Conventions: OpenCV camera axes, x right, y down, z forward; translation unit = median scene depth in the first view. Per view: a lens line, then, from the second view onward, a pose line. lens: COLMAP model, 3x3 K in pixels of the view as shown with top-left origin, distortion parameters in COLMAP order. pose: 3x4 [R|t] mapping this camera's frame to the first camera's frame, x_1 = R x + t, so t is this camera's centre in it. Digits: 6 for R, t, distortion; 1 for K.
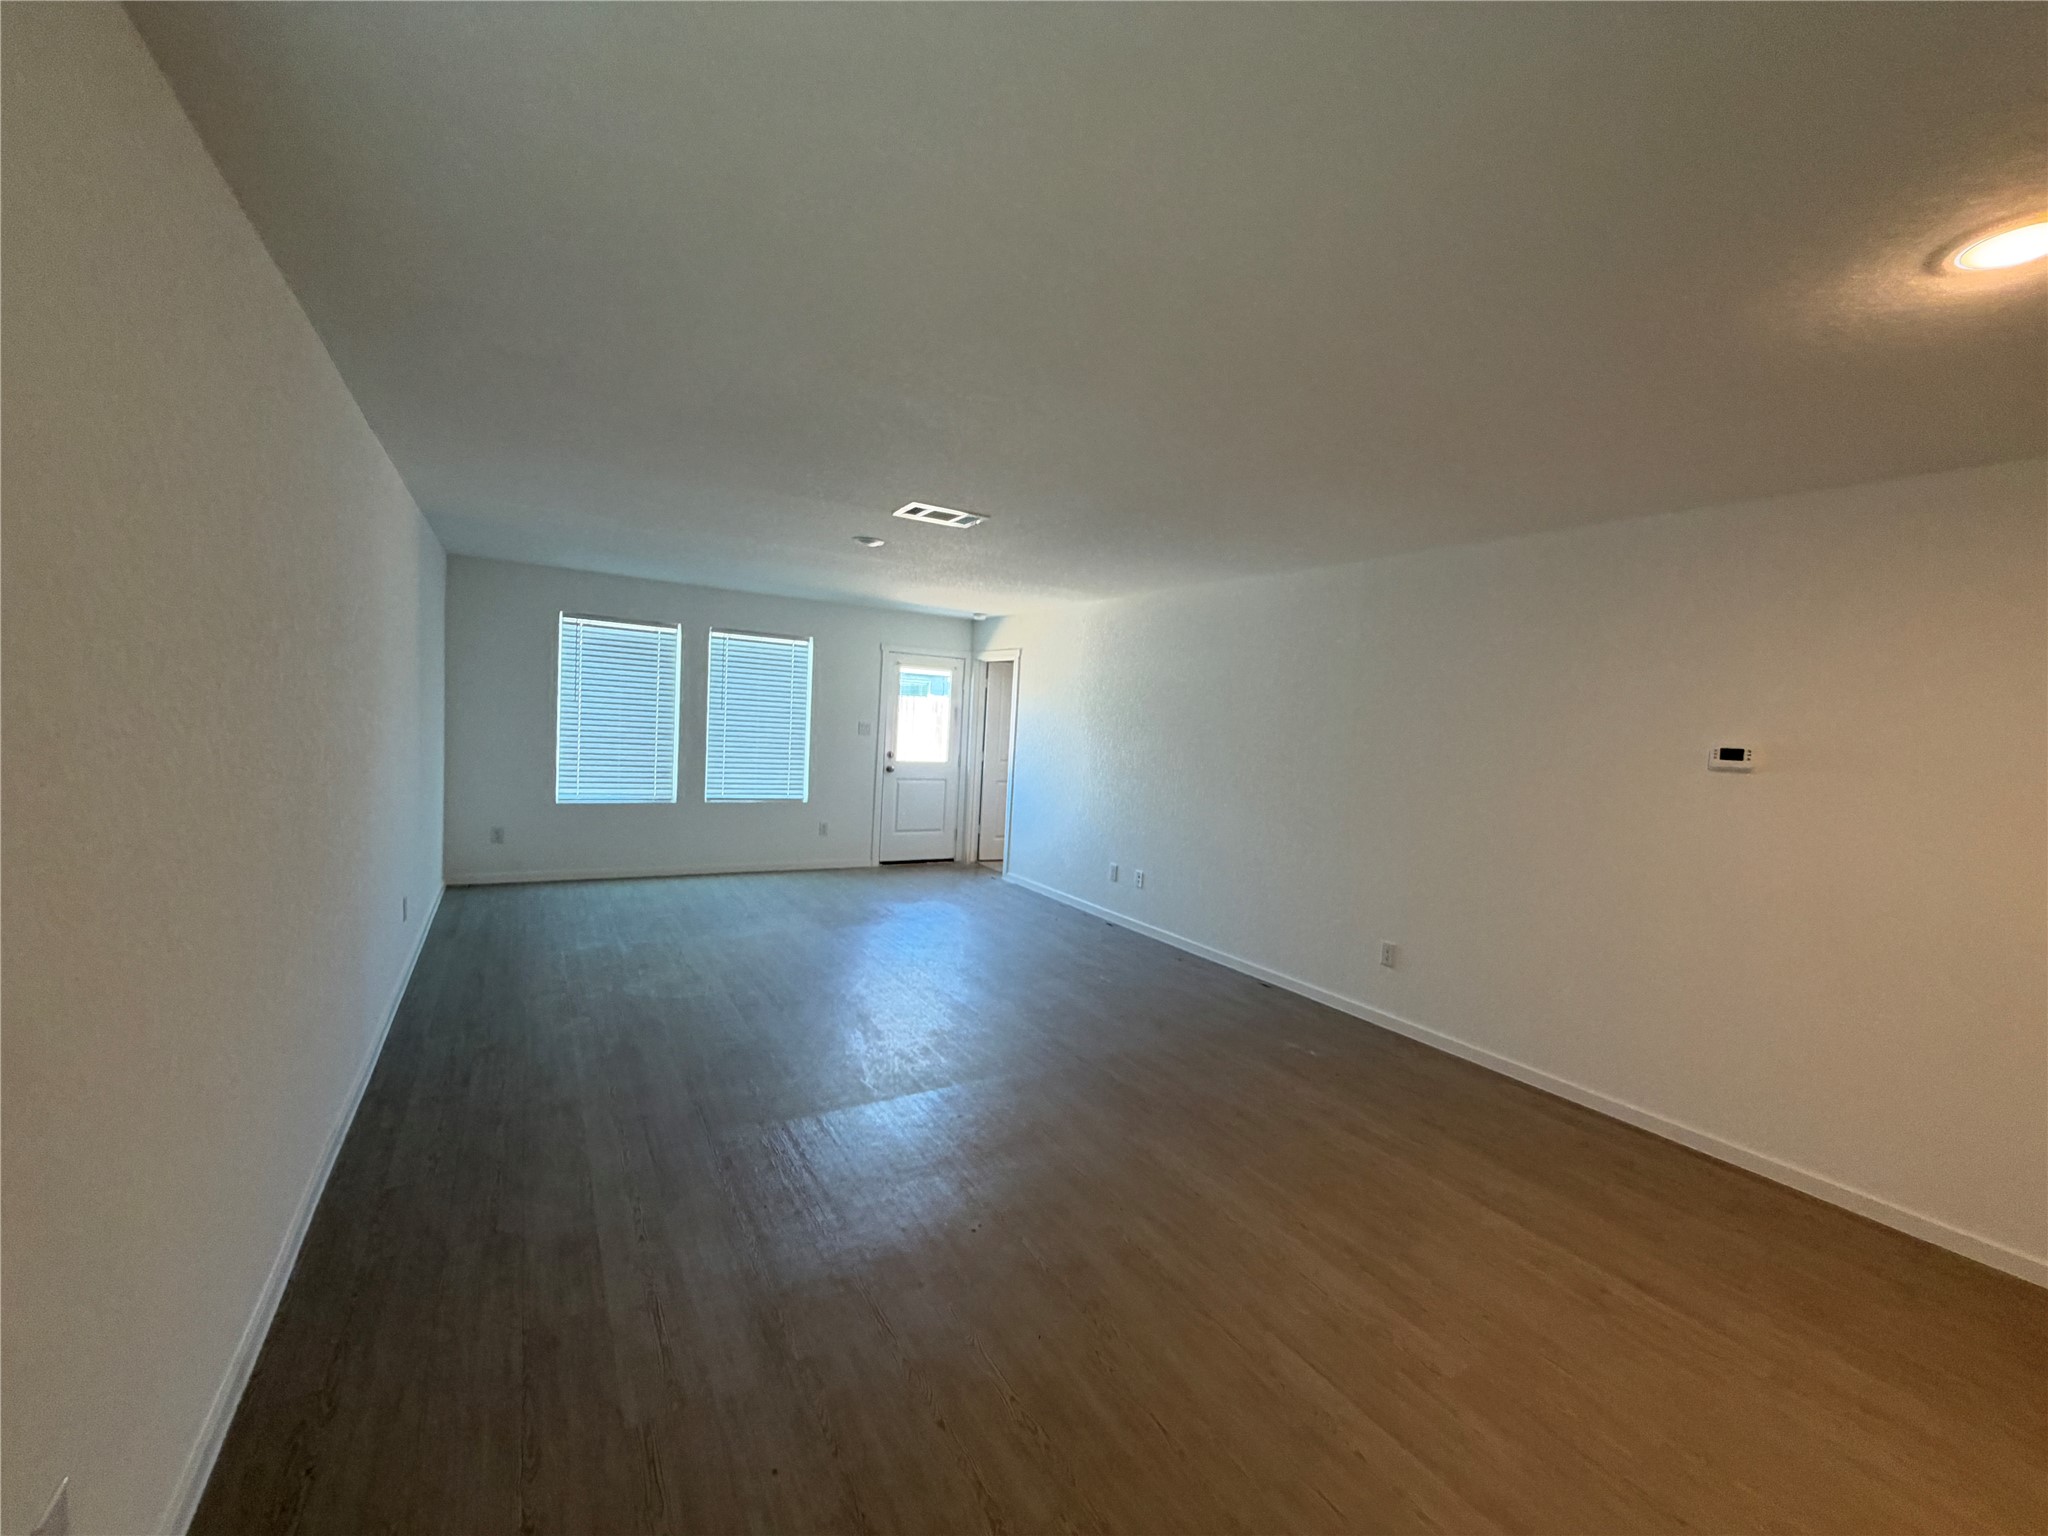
lens RADIAL K [[818.1, 0, 1023.8], [0, 818.1, 769.0], [0, 0, 1]] dist [-0.001089, 0.000395]
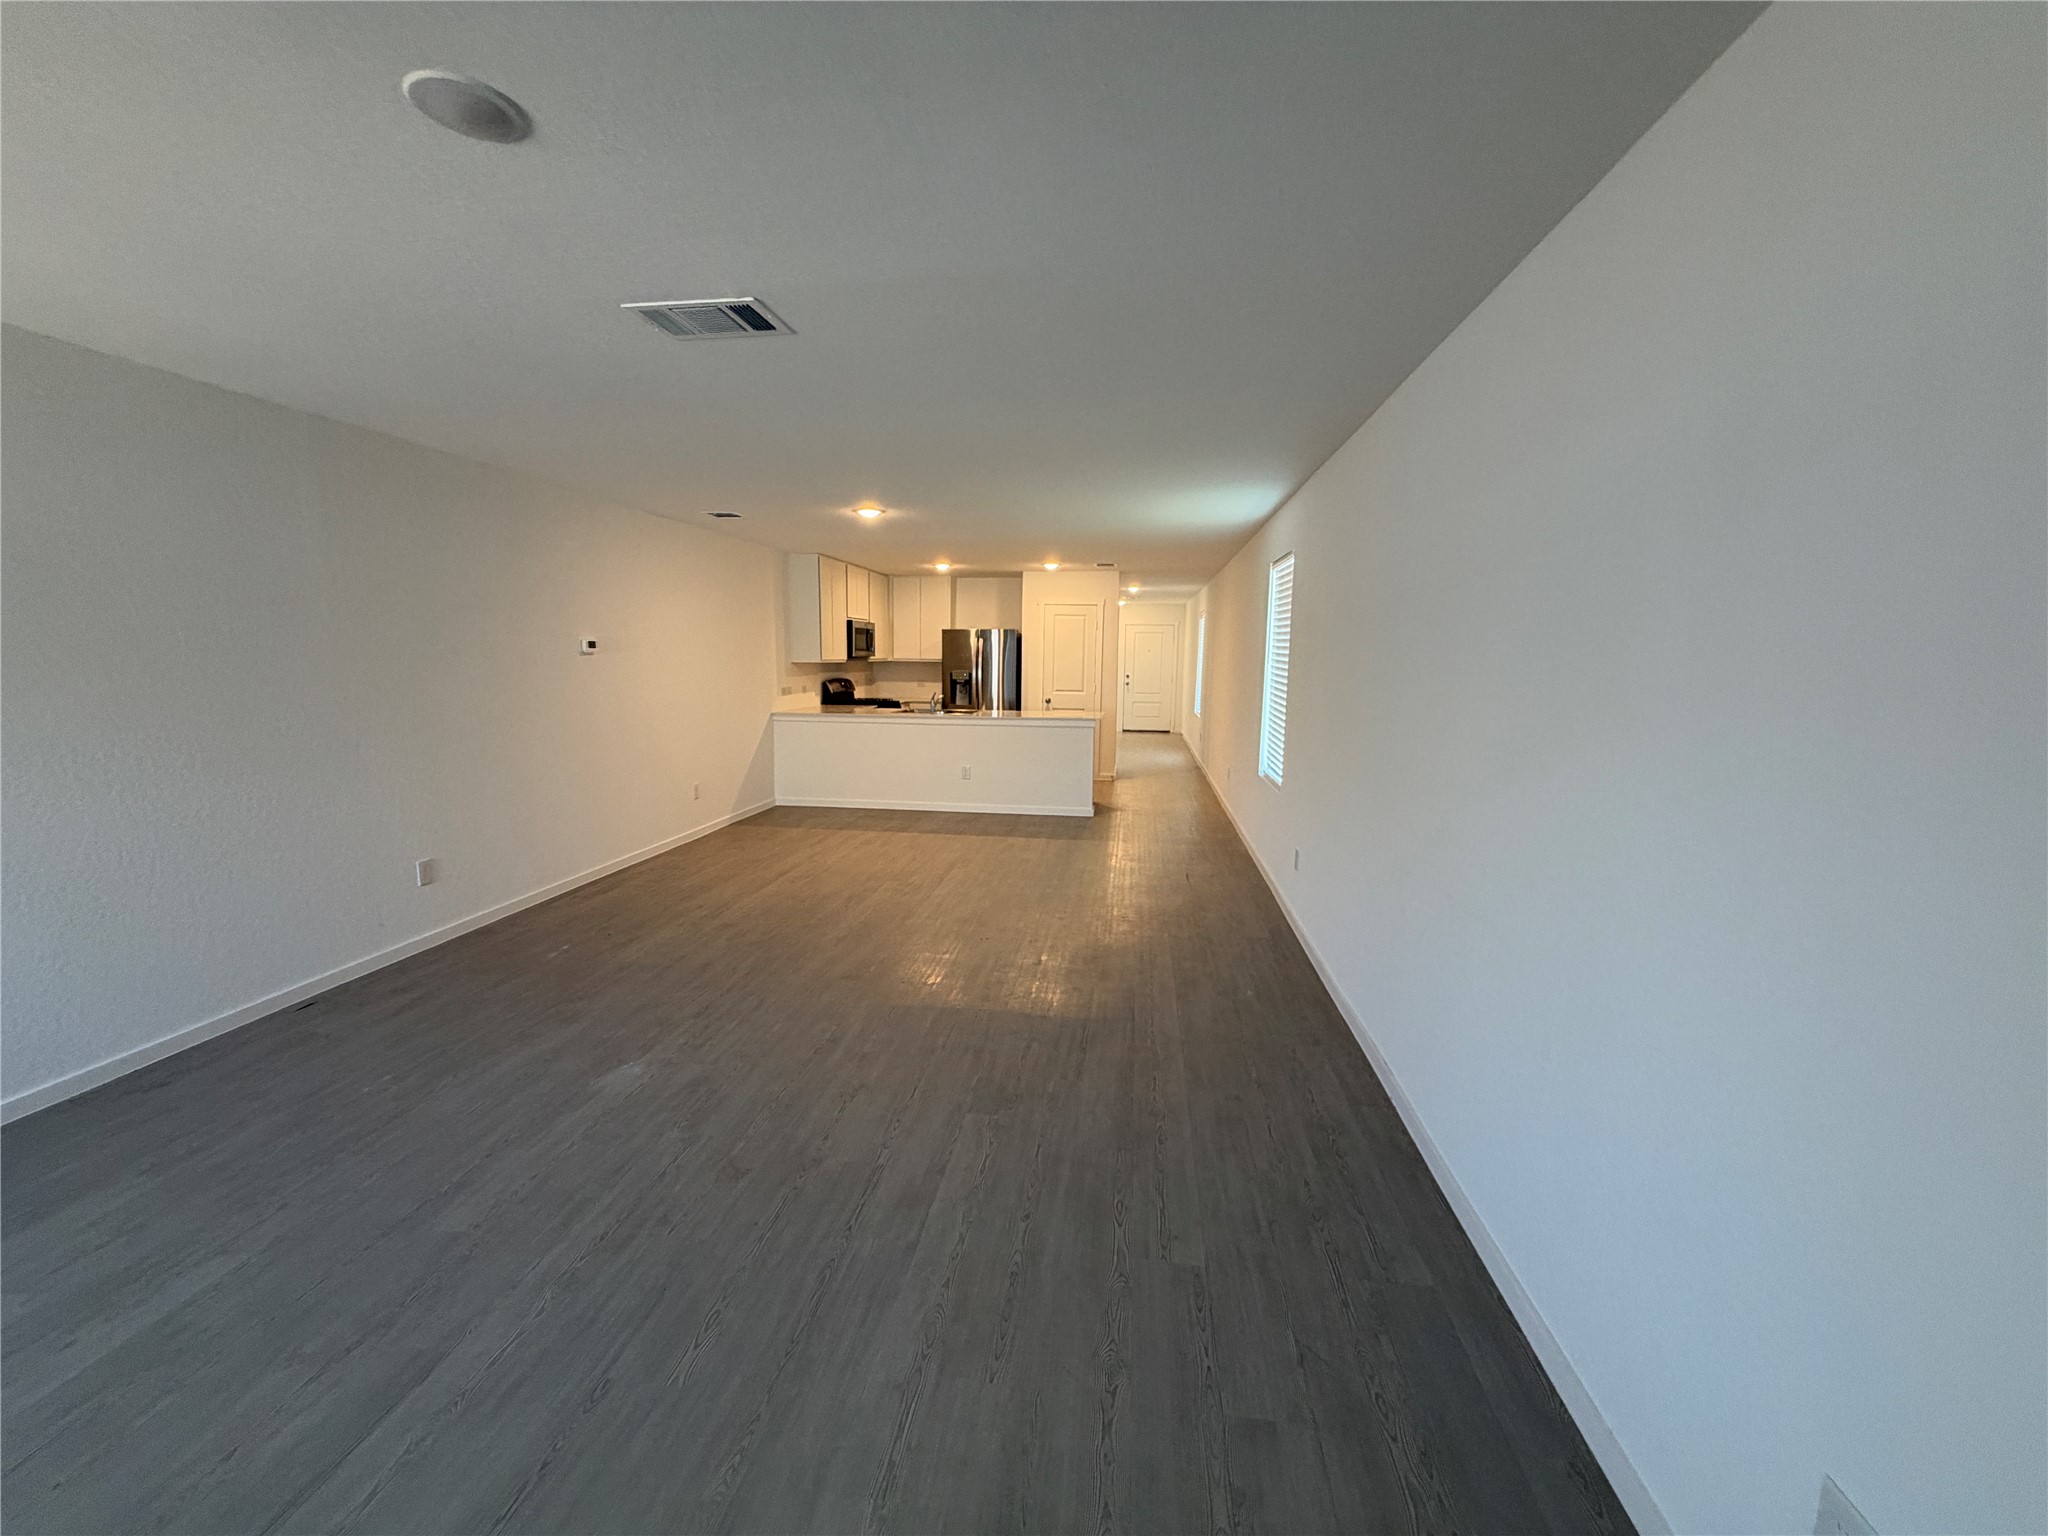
lens RADIAL K [[818.1, 0, 1026.5], [0, 818.1, 766.3], [0, 0, 1]] dist [-0.001089, 0.000395]
pose [[-0.780693, -0.147083, 0.607359, -0.906061], [-0.018606, 0.976947, 0.212670, -0.148660], [-0.624638, 0.154730, -0.765432, 1.758227]]
